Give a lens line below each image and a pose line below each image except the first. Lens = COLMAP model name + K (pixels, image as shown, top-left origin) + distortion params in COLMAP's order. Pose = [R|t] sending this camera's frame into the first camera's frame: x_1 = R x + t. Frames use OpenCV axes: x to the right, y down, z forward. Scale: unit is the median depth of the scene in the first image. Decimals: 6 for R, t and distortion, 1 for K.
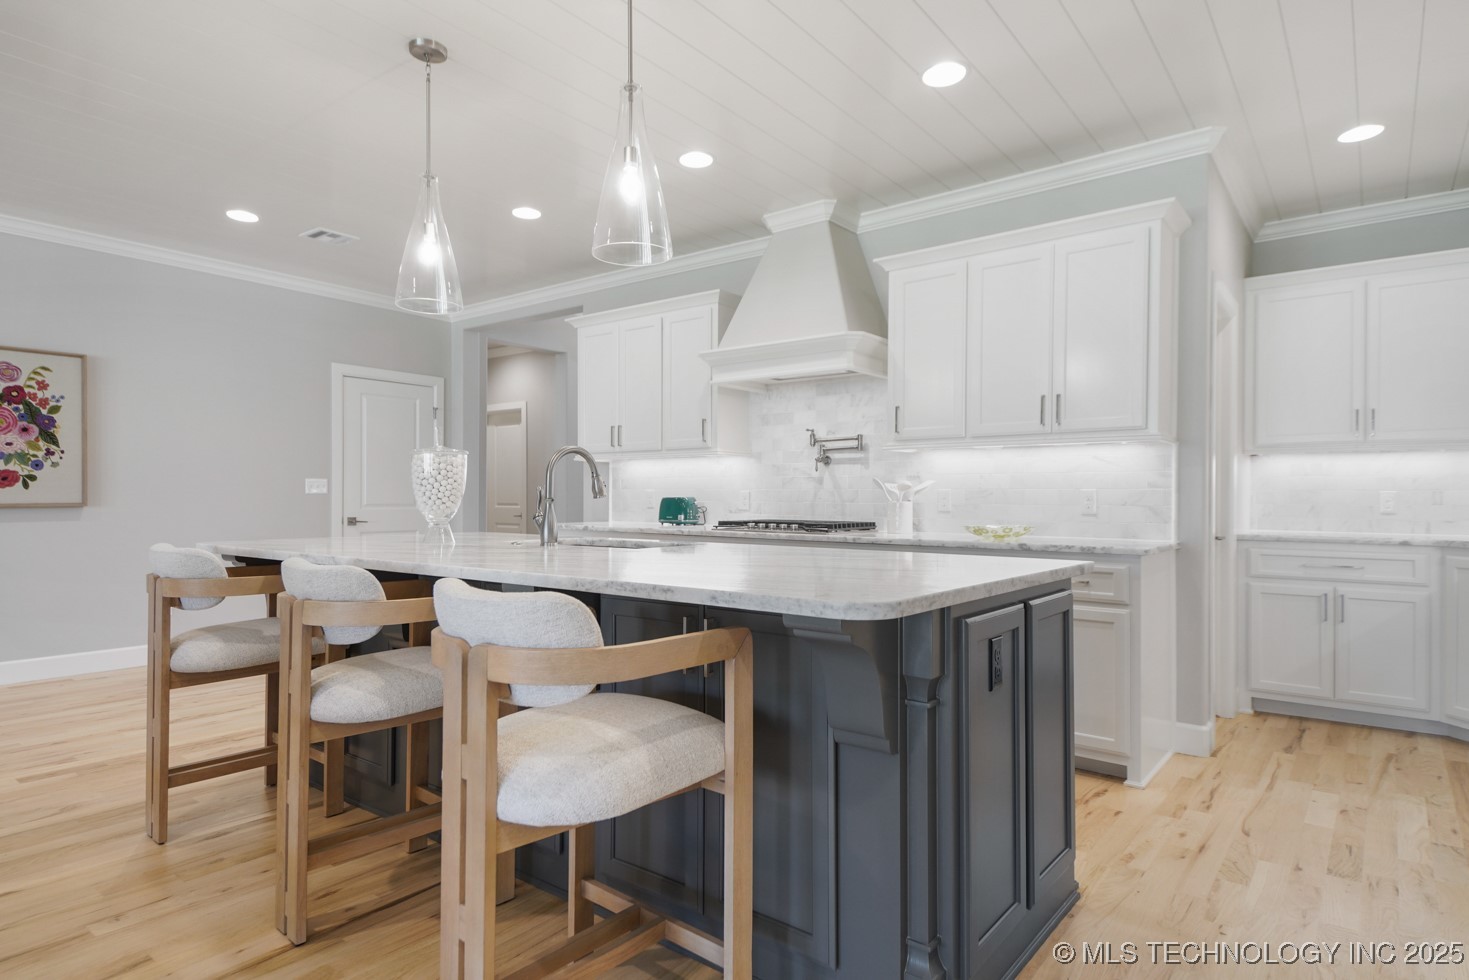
lens RADIAL K [[808.5, 0, 730.3], [0, 808.5, 496.6], [0, 0, 1]] dist [0.037692, -0.015343]
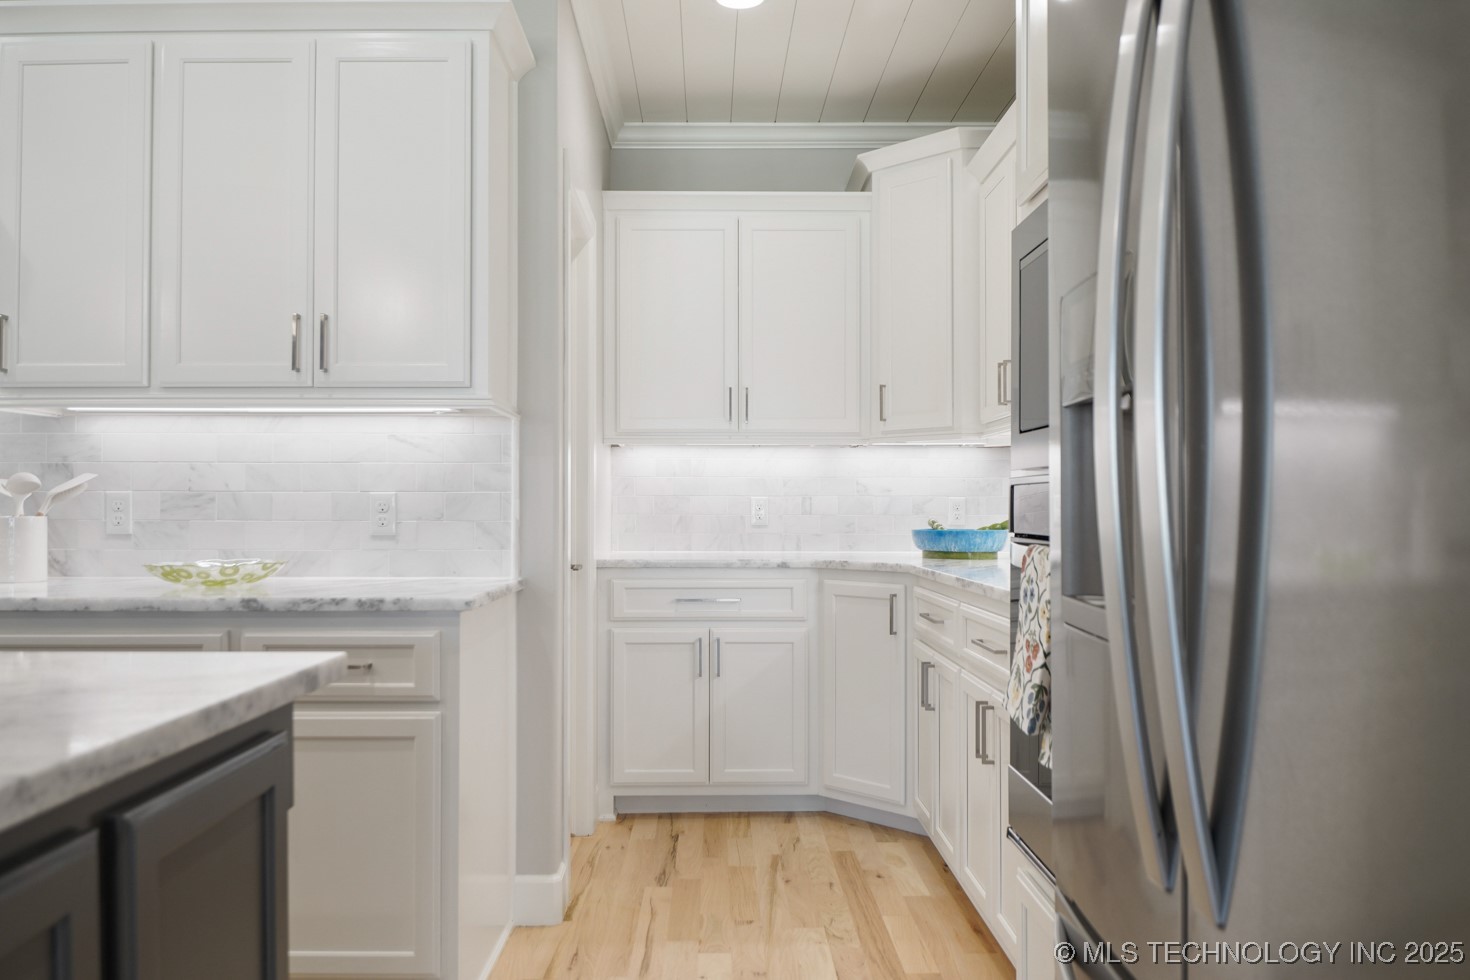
lens RADIAL K [[1121.9, 0, 735.5], [0, 1121.9, 495.5], [0, 0, 1]] dist [0.010500, -0.011063]
pose [[0.772498, 0.002091, 0.635014, 0.131245], [0.002471, 0.999977, -0.006298, -0.001146], [-0.635012, 0.006435, 0.772475, 0.233326]]
